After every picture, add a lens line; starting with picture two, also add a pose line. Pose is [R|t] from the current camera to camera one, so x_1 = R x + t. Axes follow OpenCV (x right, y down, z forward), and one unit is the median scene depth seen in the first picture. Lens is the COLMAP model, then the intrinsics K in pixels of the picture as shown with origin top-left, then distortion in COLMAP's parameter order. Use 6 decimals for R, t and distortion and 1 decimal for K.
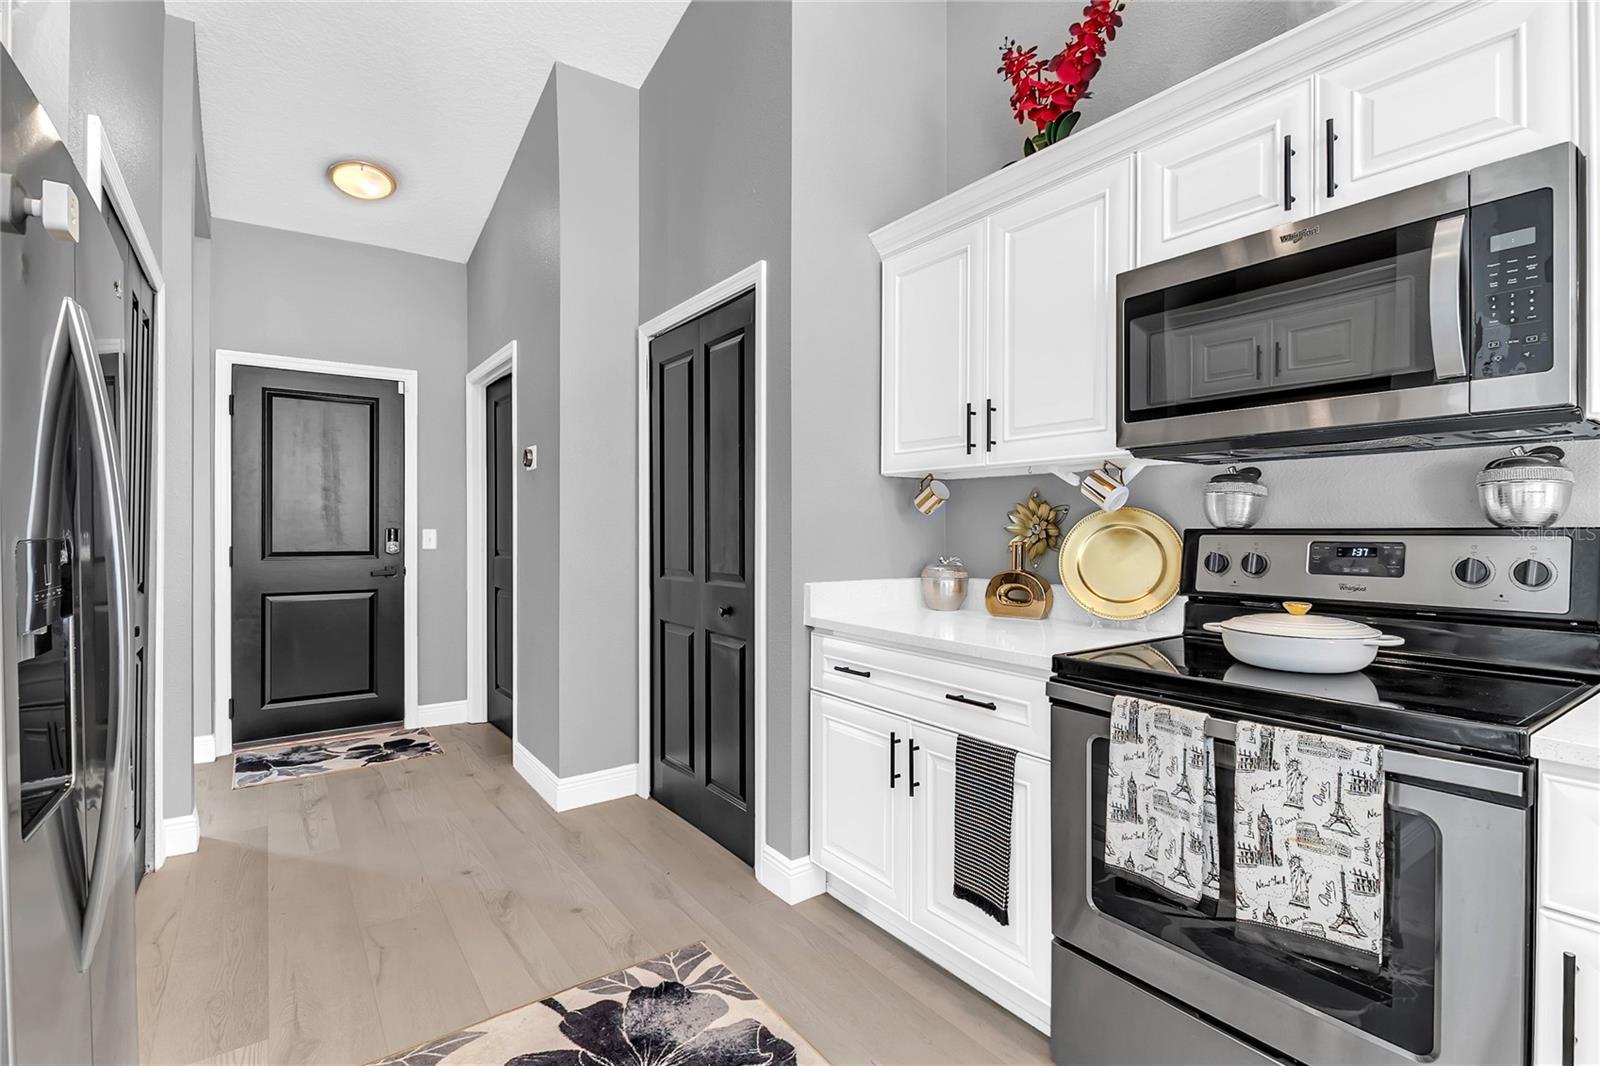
lens RADIAL K [[743.5, 0, 846.1], [0, 743.5, 532.8], [0, 0, 1]] dist [0.014425, -0.007037]
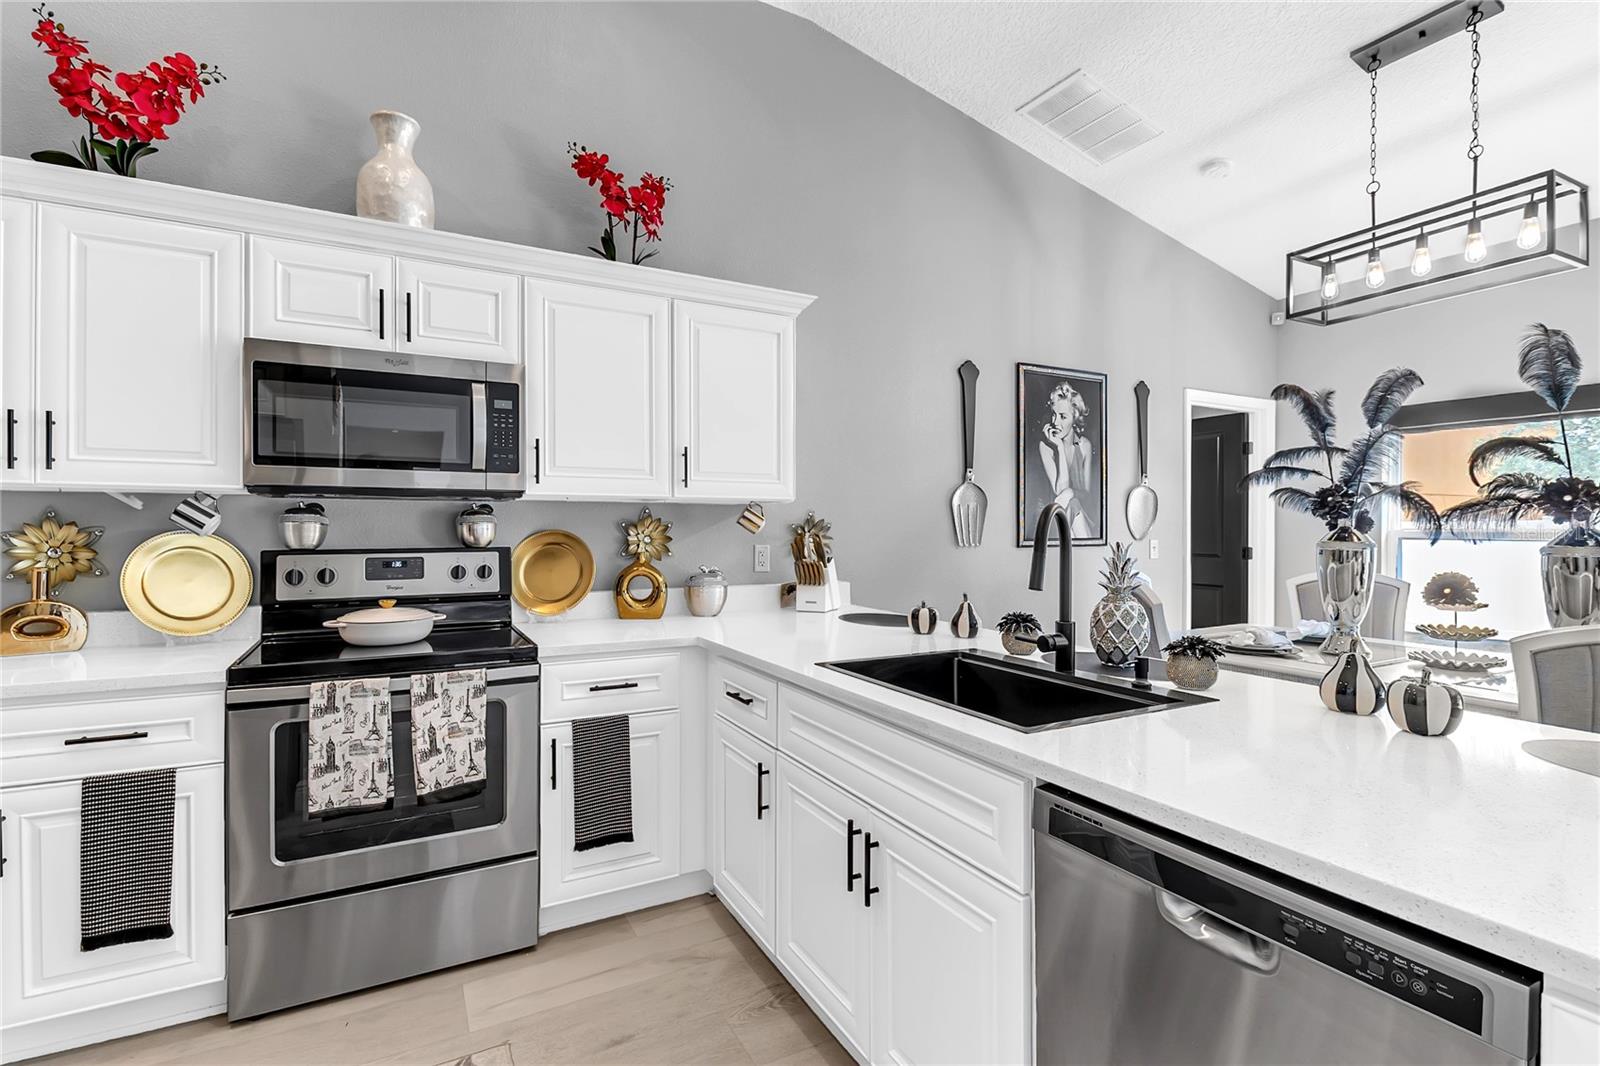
lens RADIAL K [[683.0, 0, 800.0], [0, 683.0, 533.0], [0, 0, 1]] dist [0.000593, 0.000006]
pose [[0.112230, -0.001254, 0.993681, -0.699959], [-0.001079, 0.999998, 0.001384, -0.046460], [-0.993682, -0.001227, 0.112229, 0.014371]]
